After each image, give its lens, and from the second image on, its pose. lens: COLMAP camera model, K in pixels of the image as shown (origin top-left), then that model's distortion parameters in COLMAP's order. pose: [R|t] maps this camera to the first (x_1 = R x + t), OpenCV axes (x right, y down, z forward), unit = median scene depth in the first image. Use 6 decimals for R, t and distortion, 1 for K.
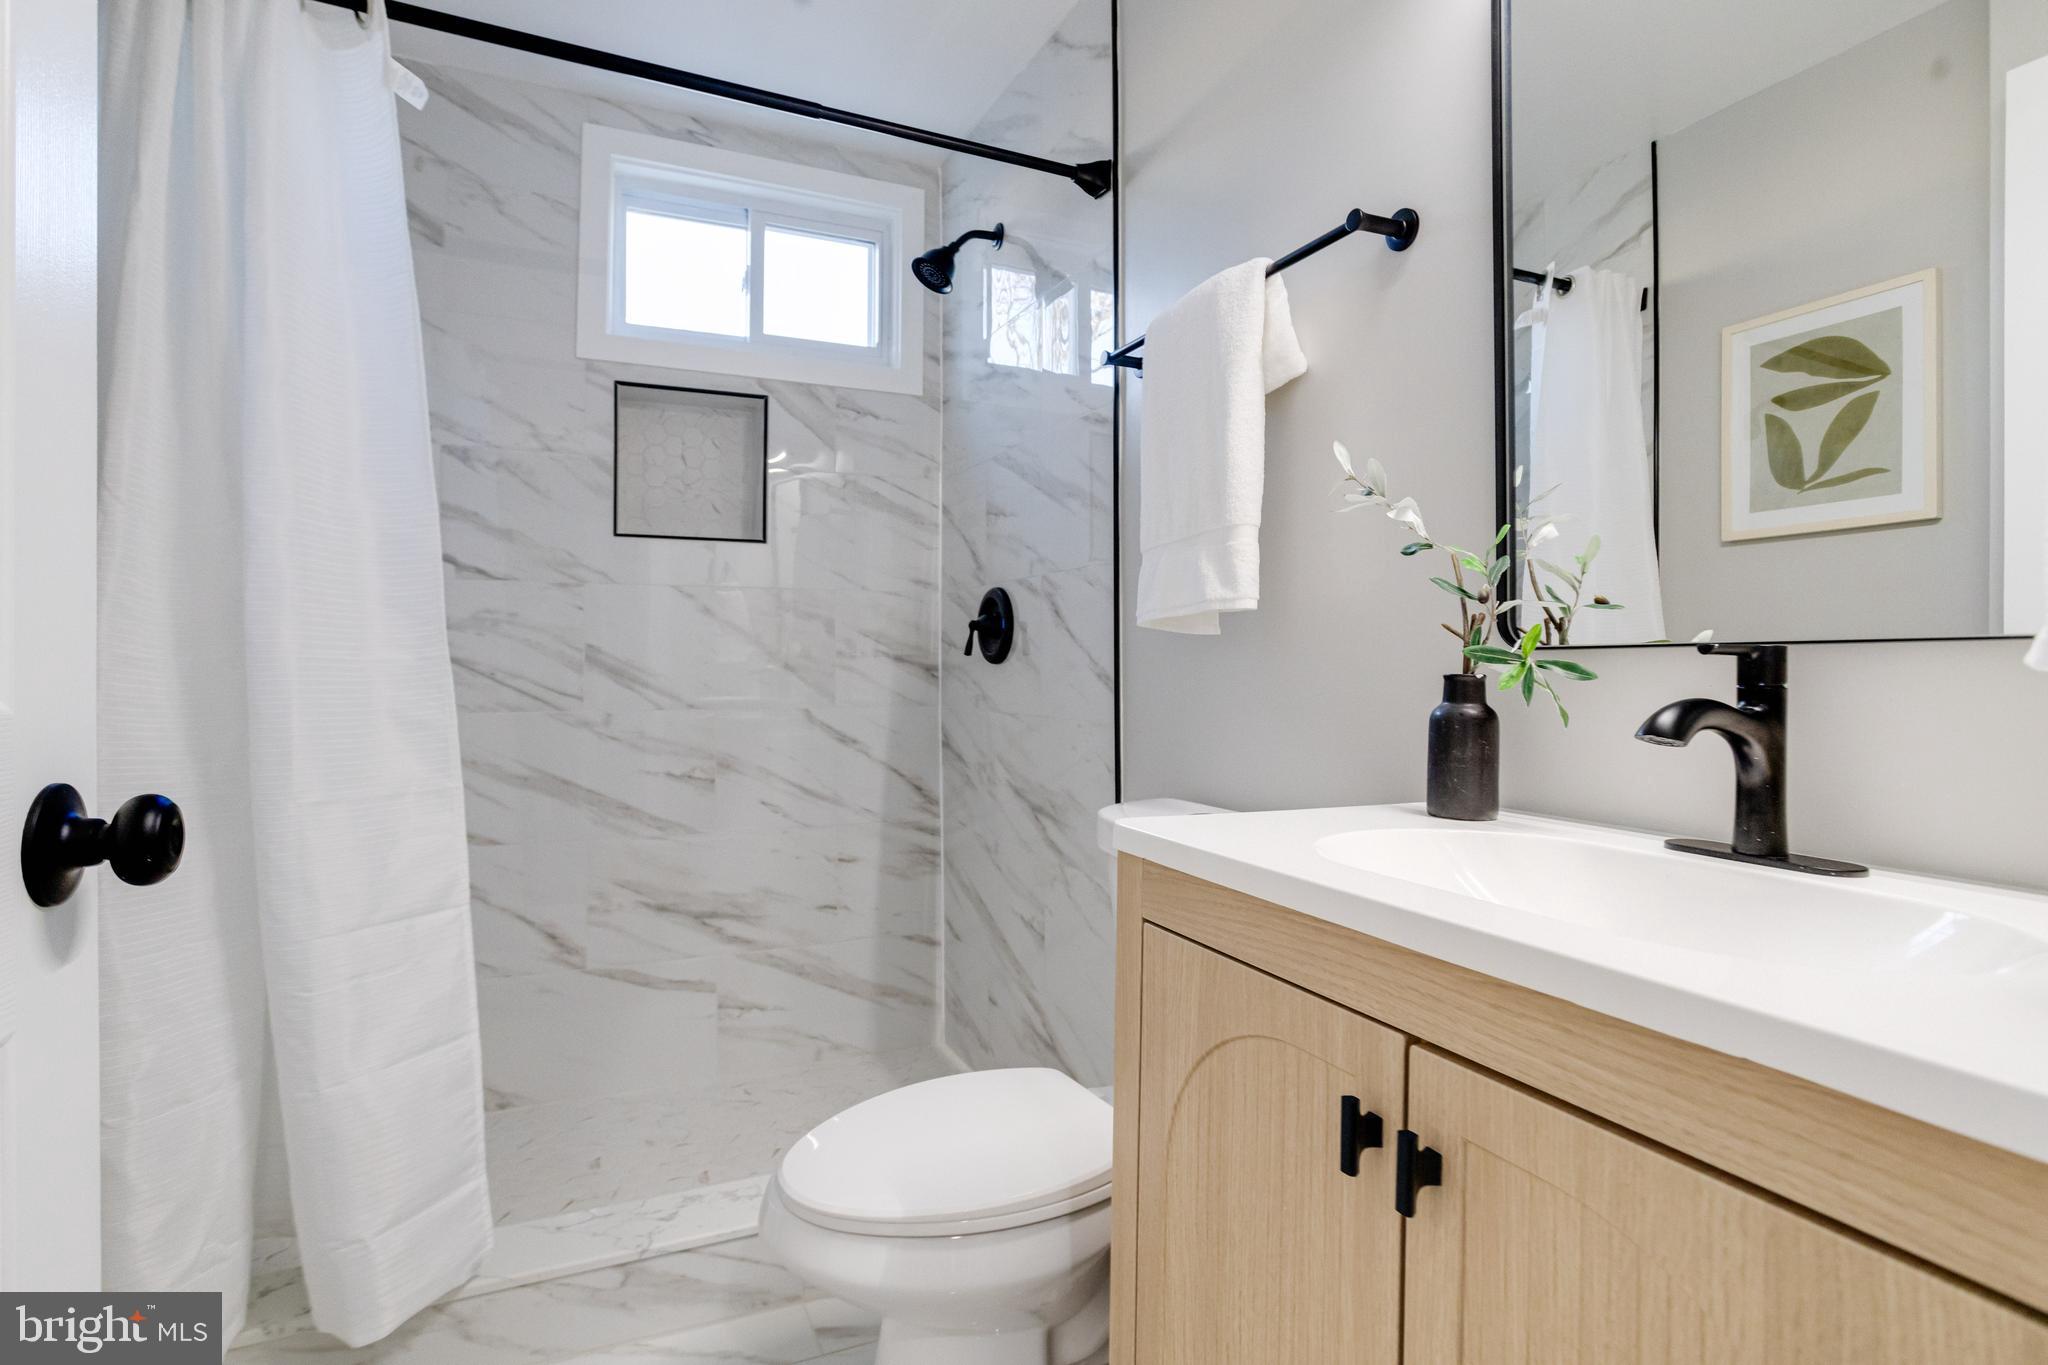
lens RADIAL K [[1051.2, 0, 1028.4], [0, 1051.2, 672.5], [0, 0, 1]] dist [-0.030421, 0.003118]
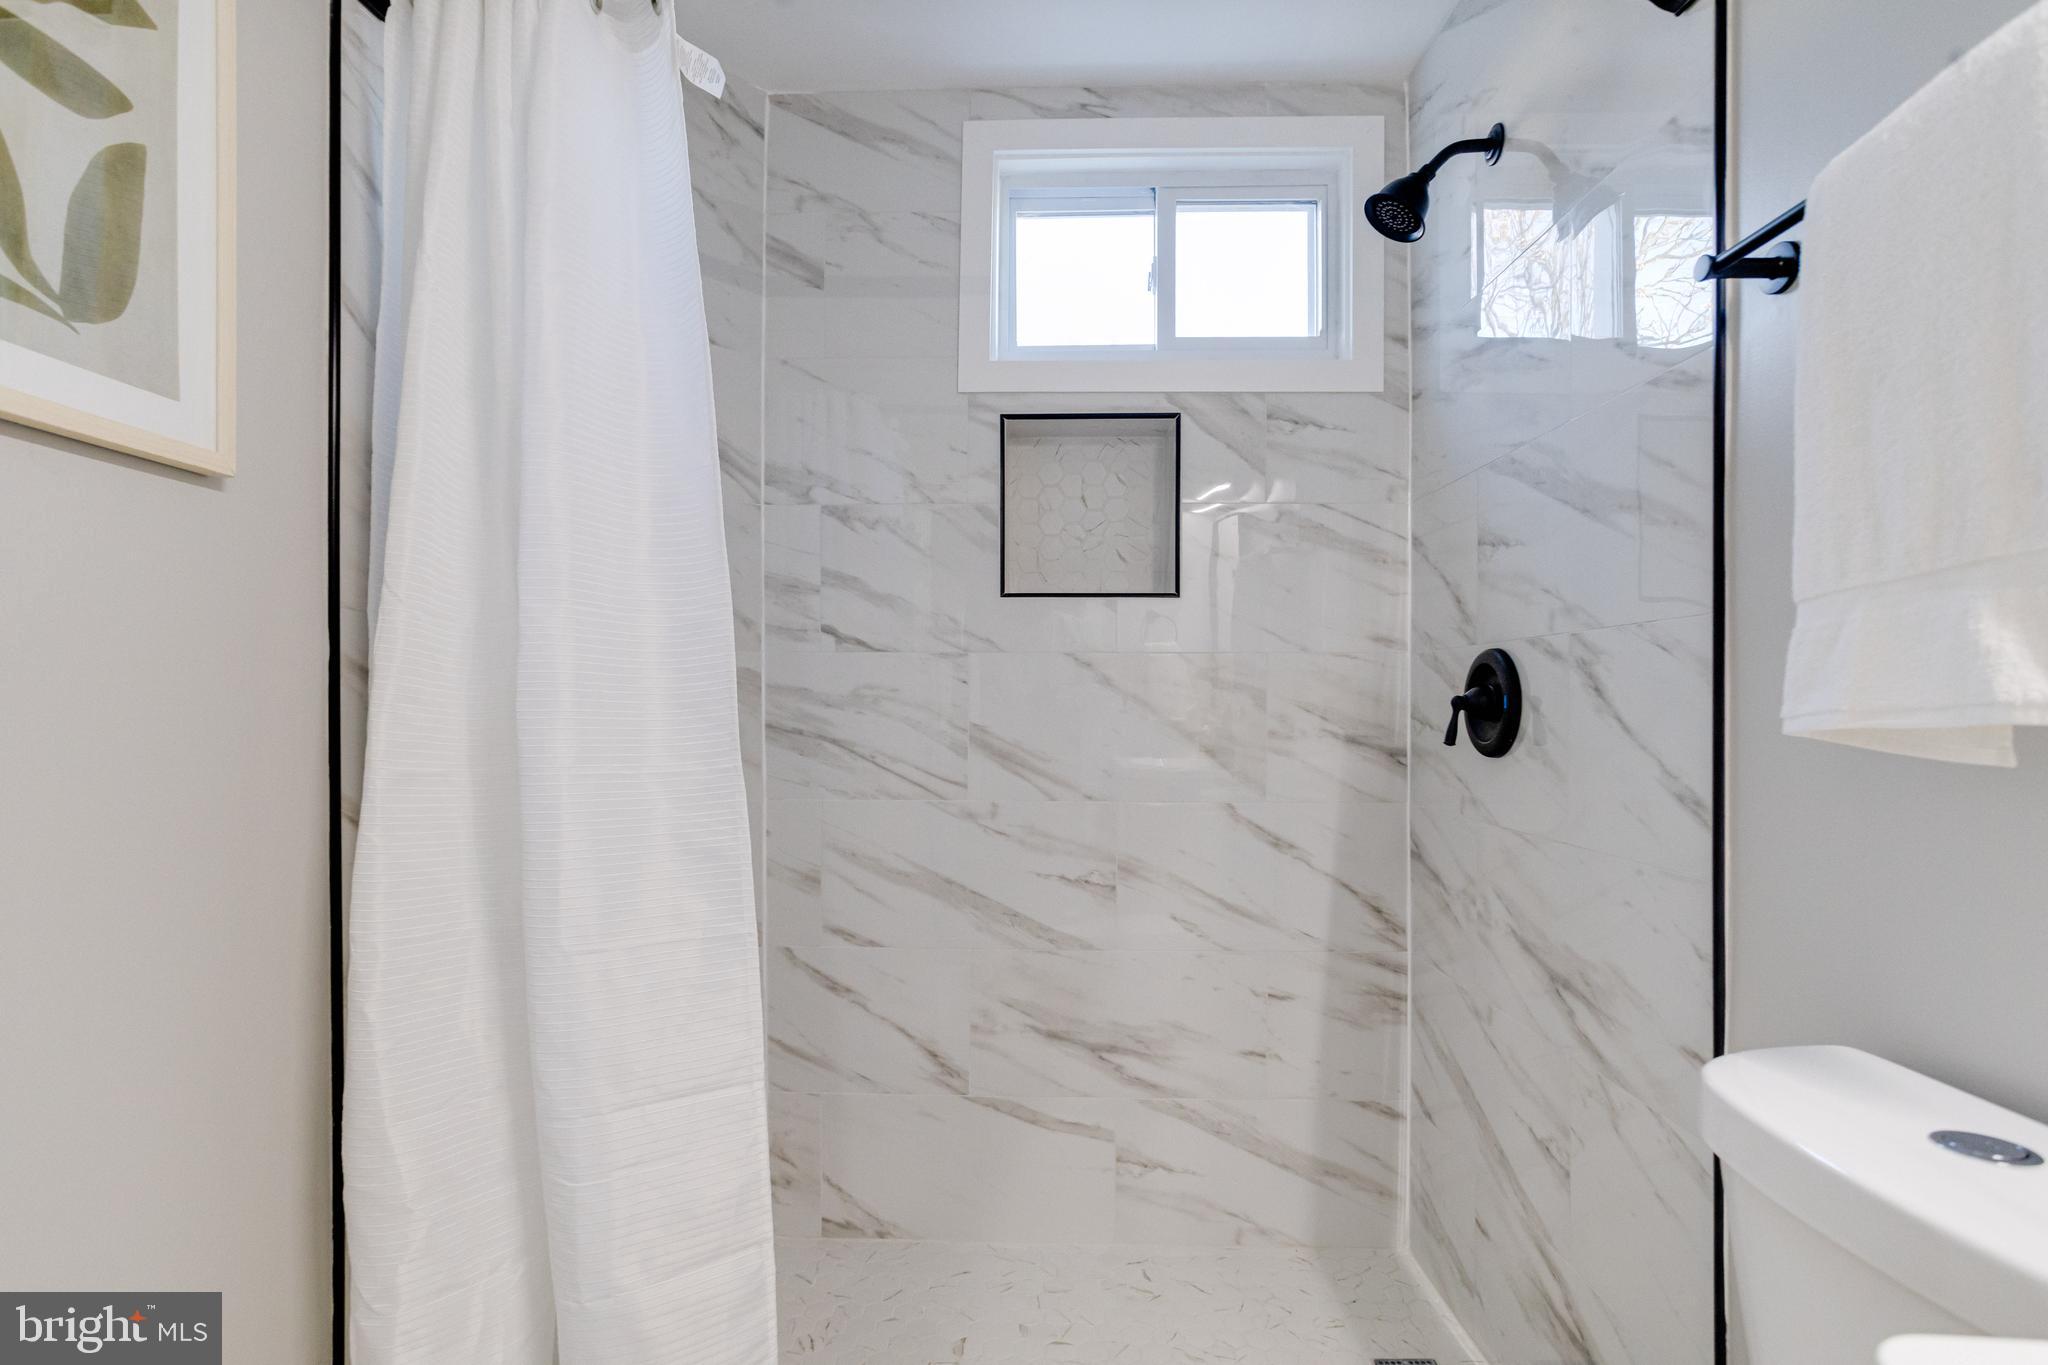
lens RADIAL K [[979.8, 0, 1017.9], [0, 979.8, 690.5], [0, 0, 1]] dist [-0.031713, 0.003489]
pose [[0.891801, 0.002739, -0.452419, -0.020568], [-0.006247, 0.999961, -0.006261, -0.048231], [0.452384, 0.008410, 0.891784, 0.288307]]
